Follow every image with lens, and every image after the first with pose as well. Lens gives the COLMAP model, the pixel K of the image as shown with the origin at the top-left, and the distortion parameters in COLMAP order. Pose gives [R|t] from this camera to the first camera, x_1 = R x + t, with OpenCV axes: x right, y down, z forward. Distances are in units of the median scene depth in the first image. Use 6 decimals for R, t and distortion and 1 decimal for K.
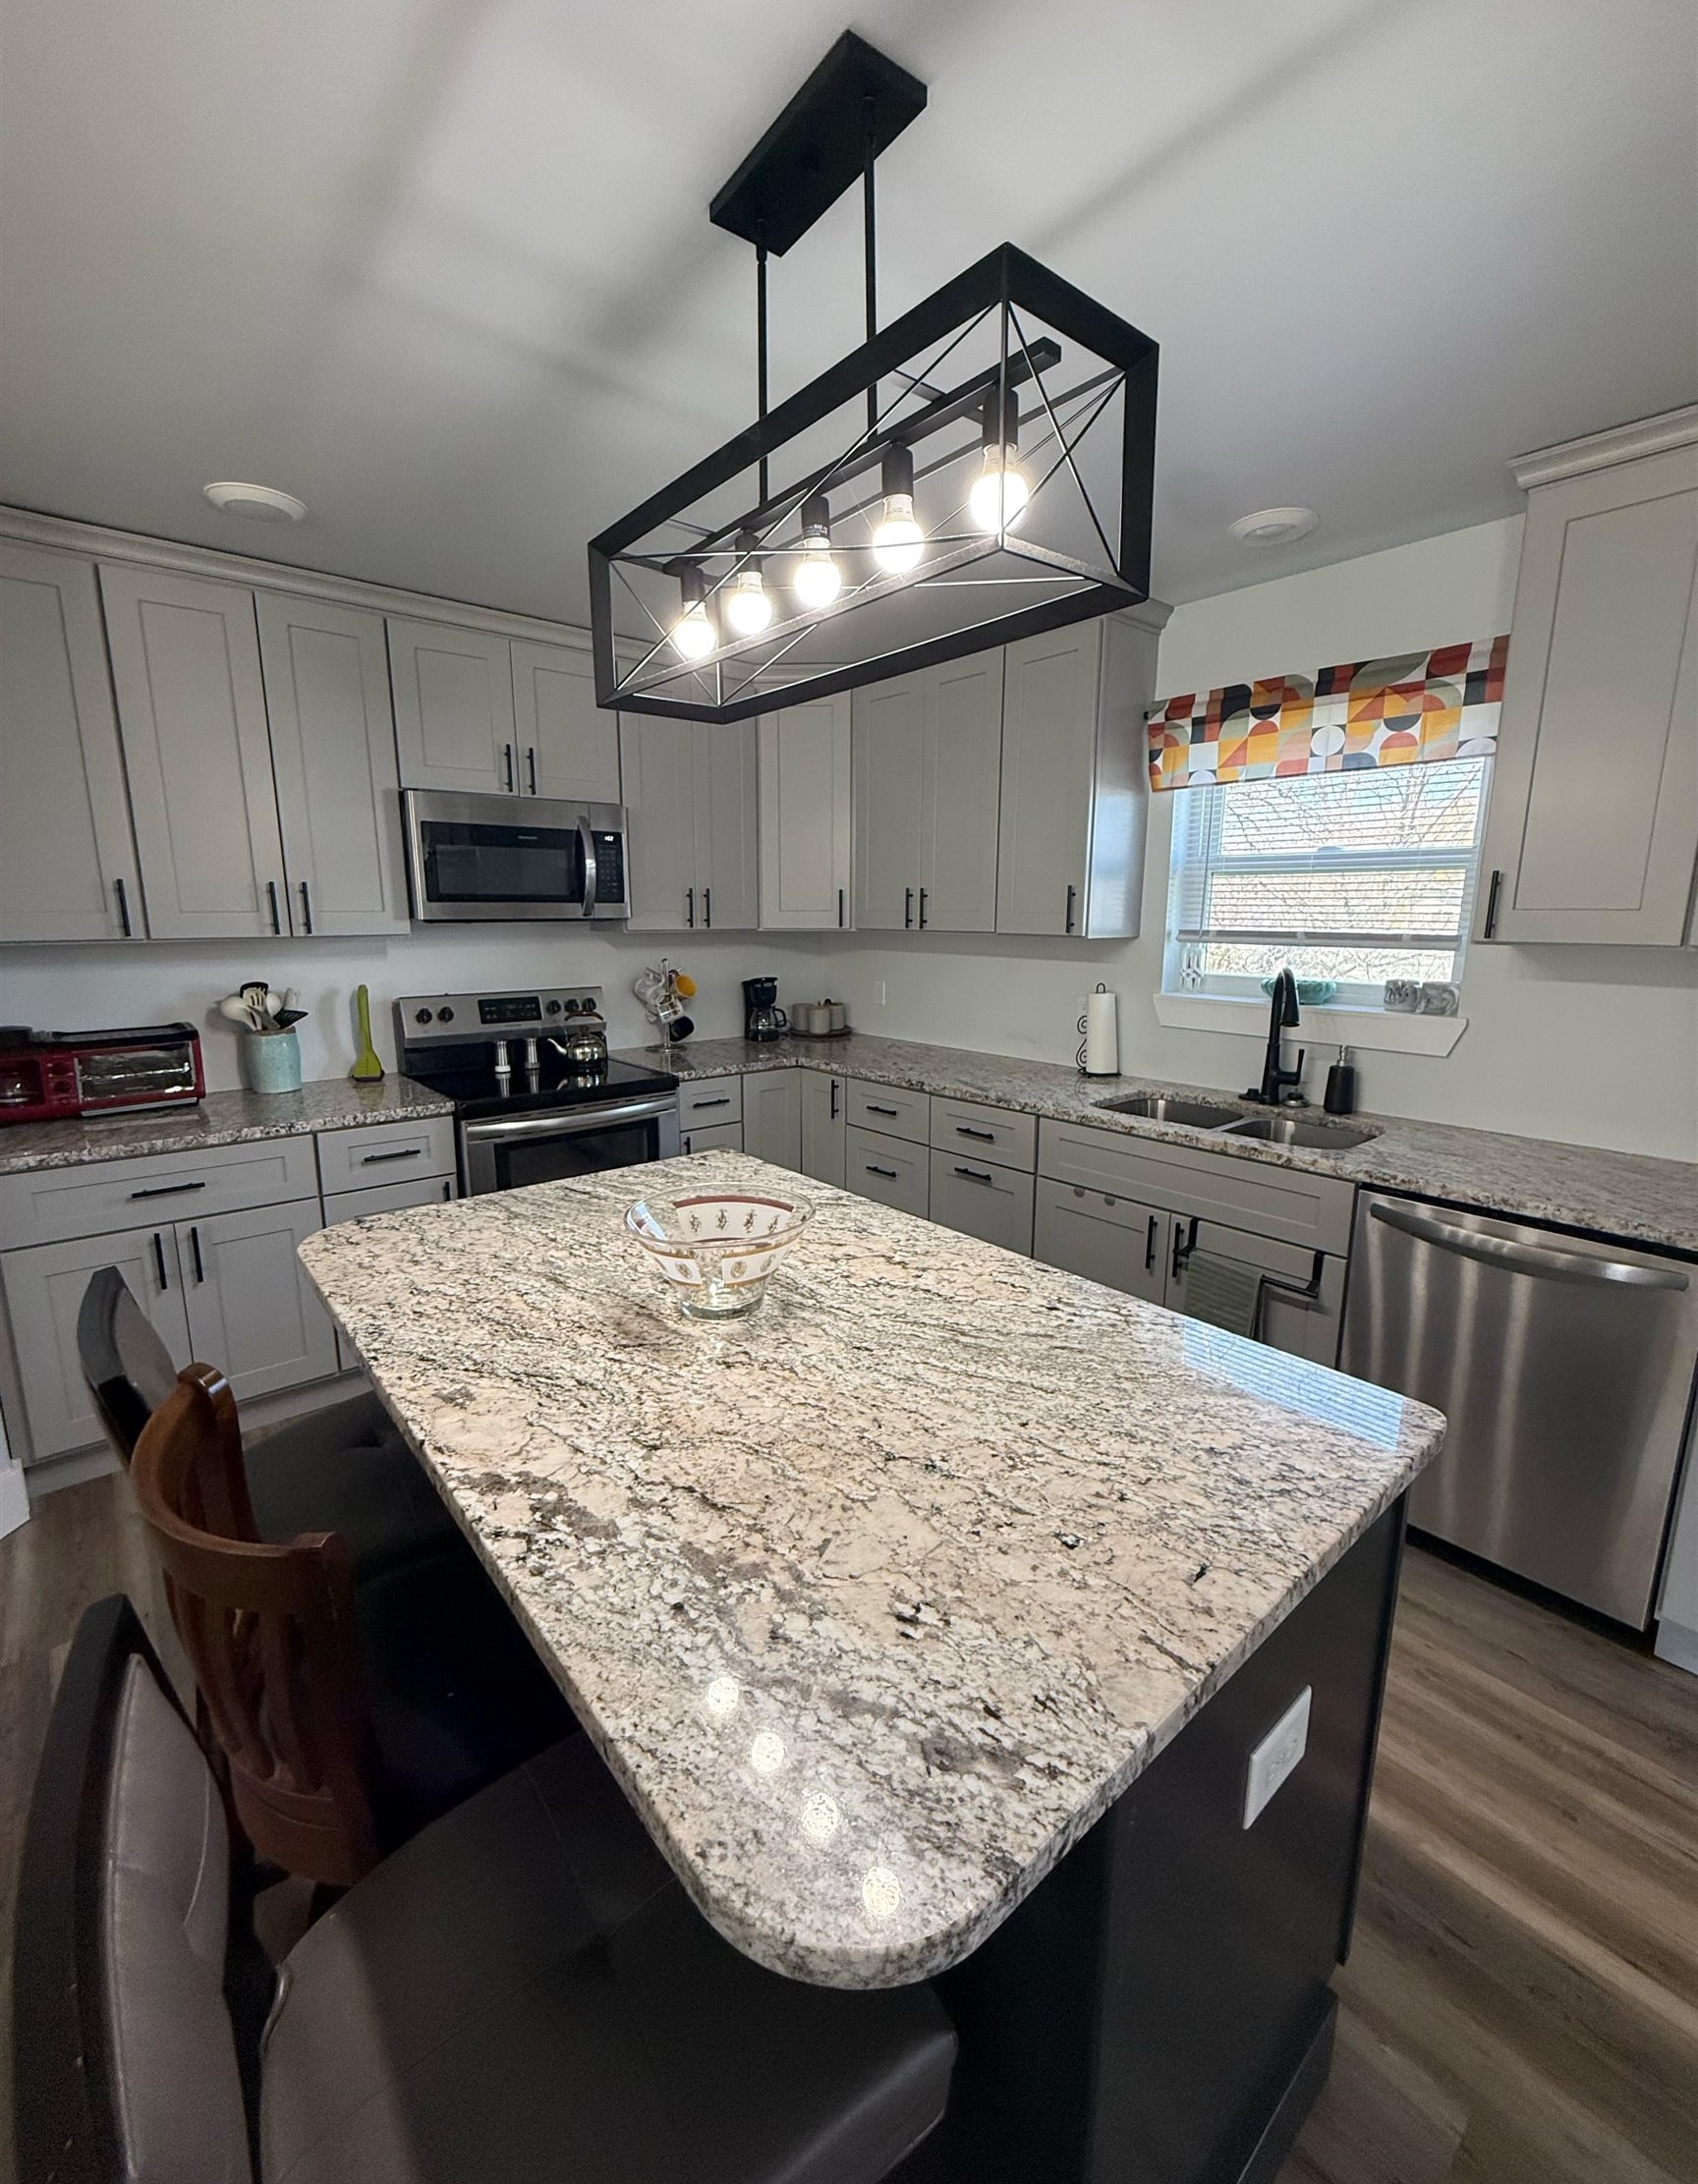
lens RADIAL K [[901.0, 0, 839.6], [0, 901.0, 1078.3], [0, 0, 1]] dist [-0.001523, 0.000005]
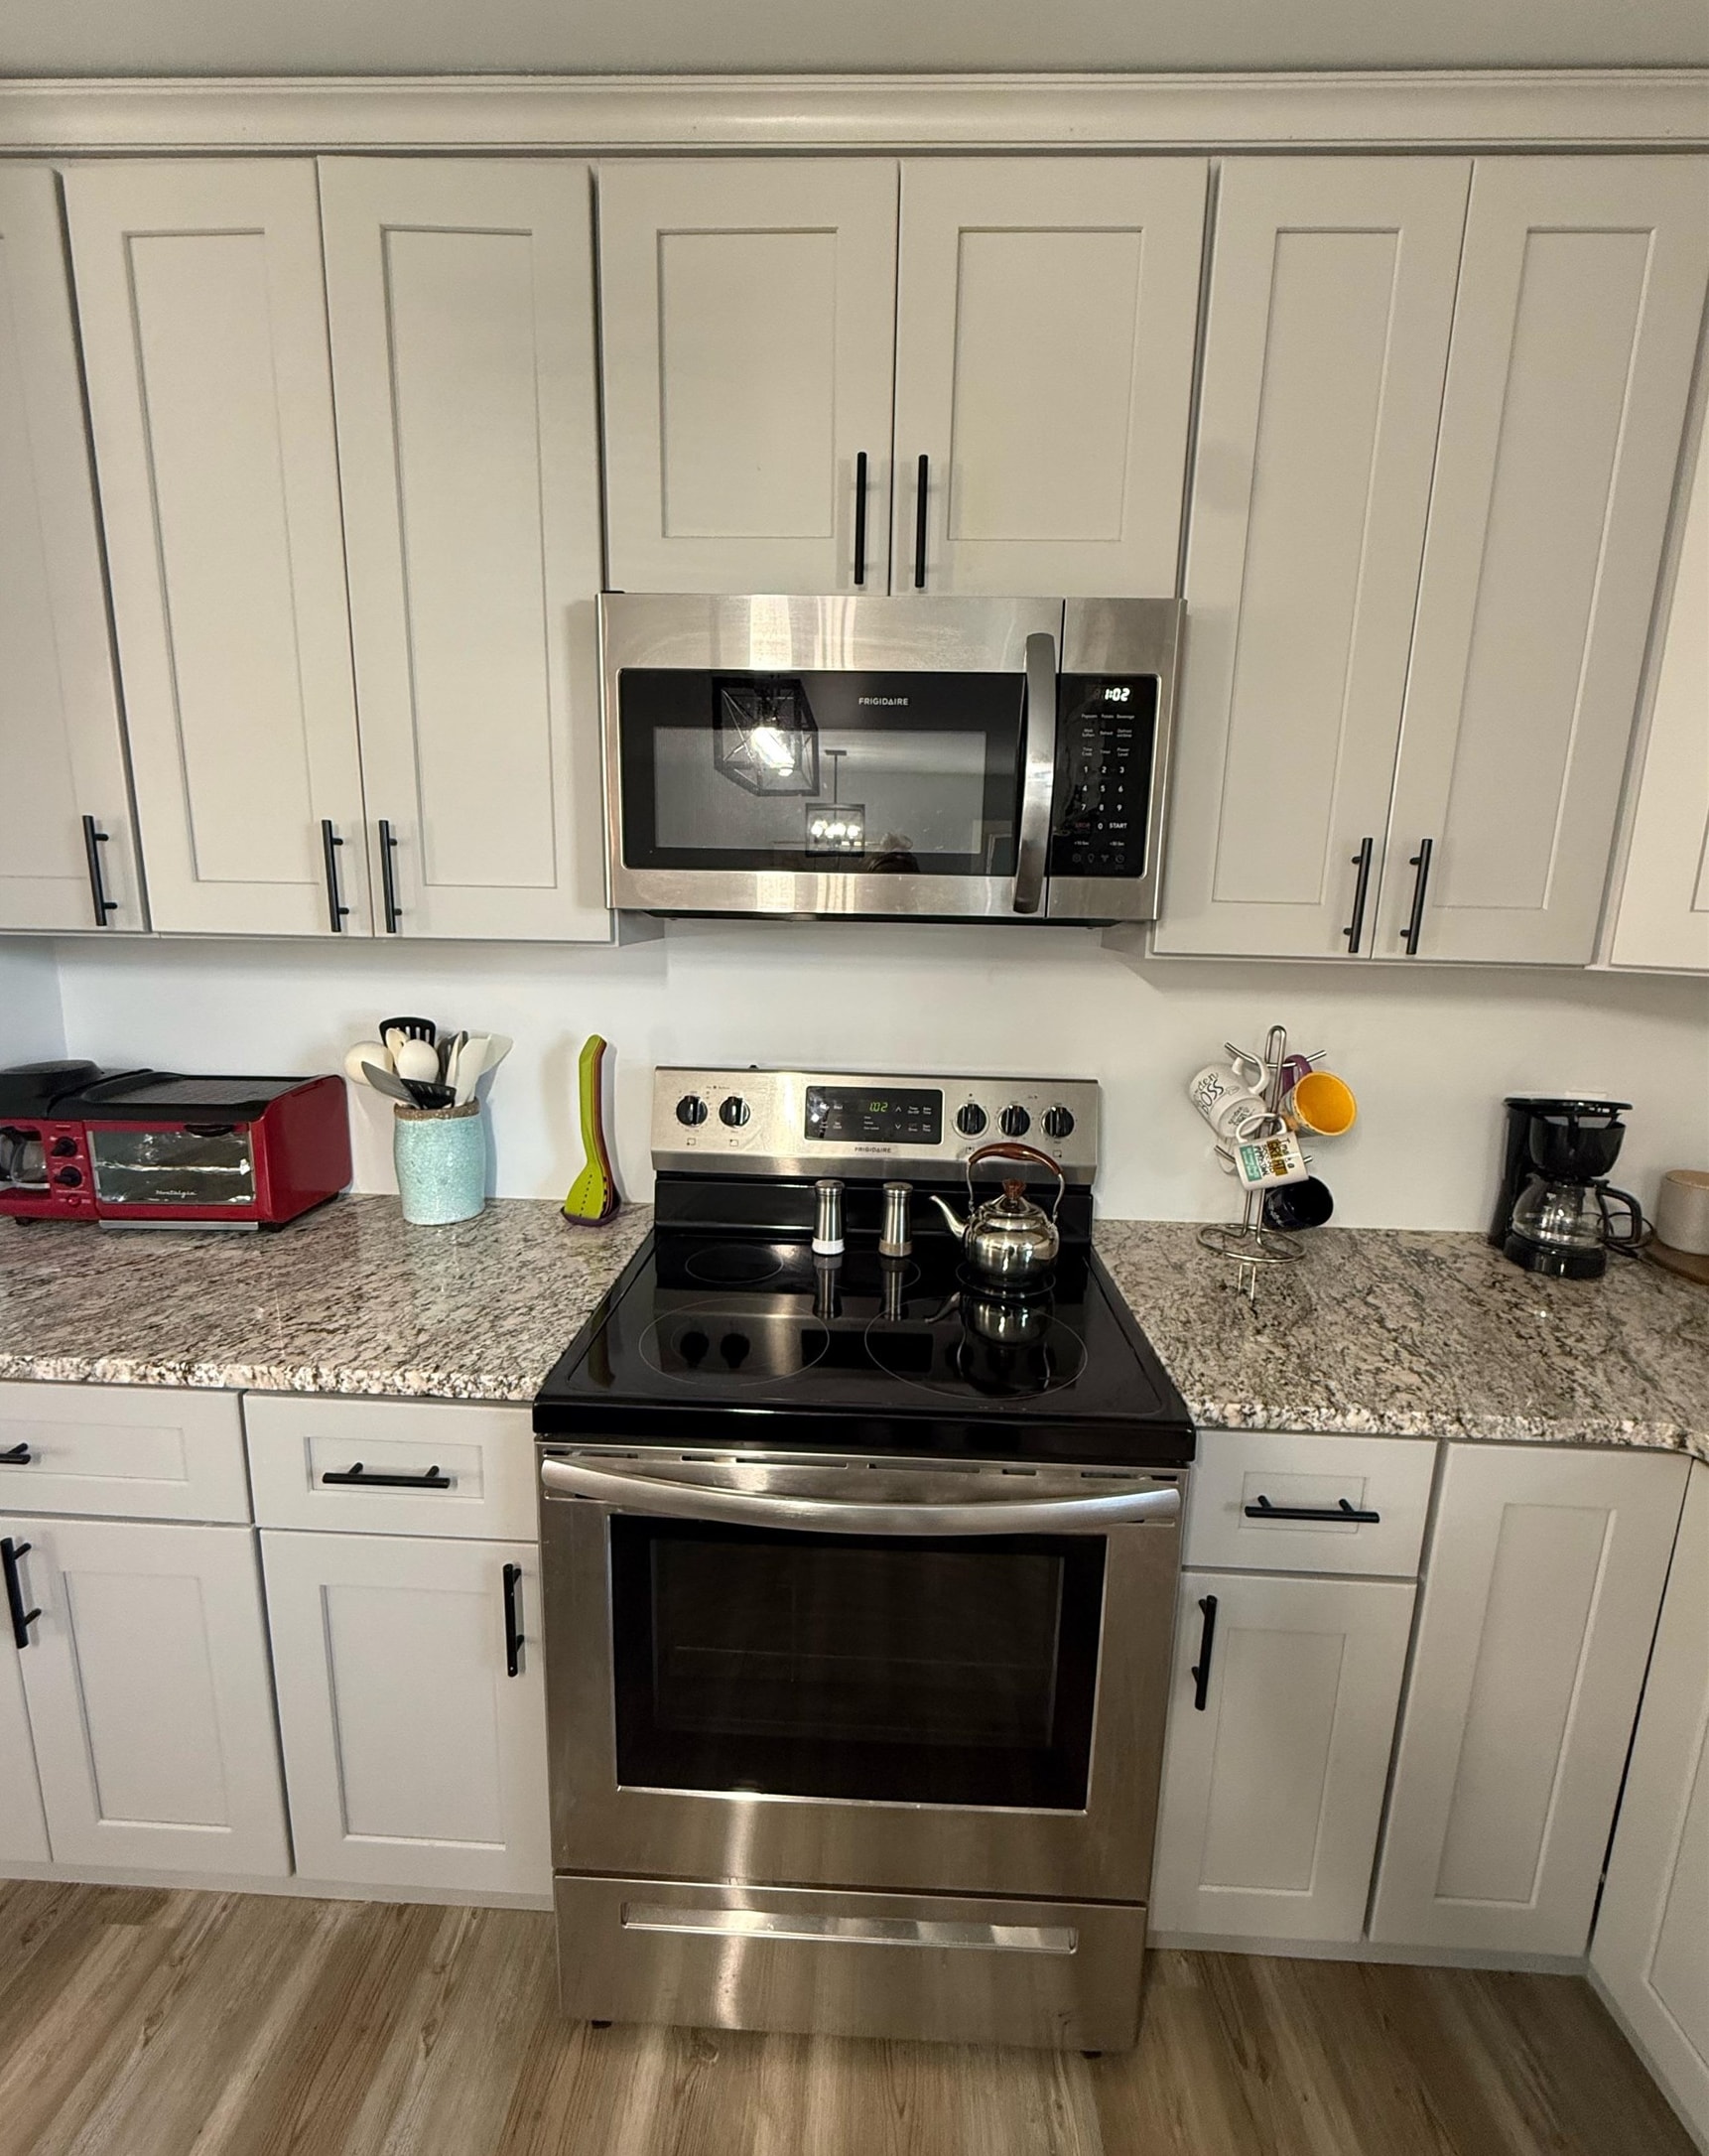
lens RADIAL K [[934.7, 0, 856.0], [0, 934.7, 1073.3], [0, 0, 1]] dist [-0.000815, 0.000364]
pose [[0.741308, 0.134387, -0.657574, -0.067491], [-0.142412, 0.988935, 0.041560, -0.116564], [0.655883, 0.062838, 0.752243, 0.650951]]
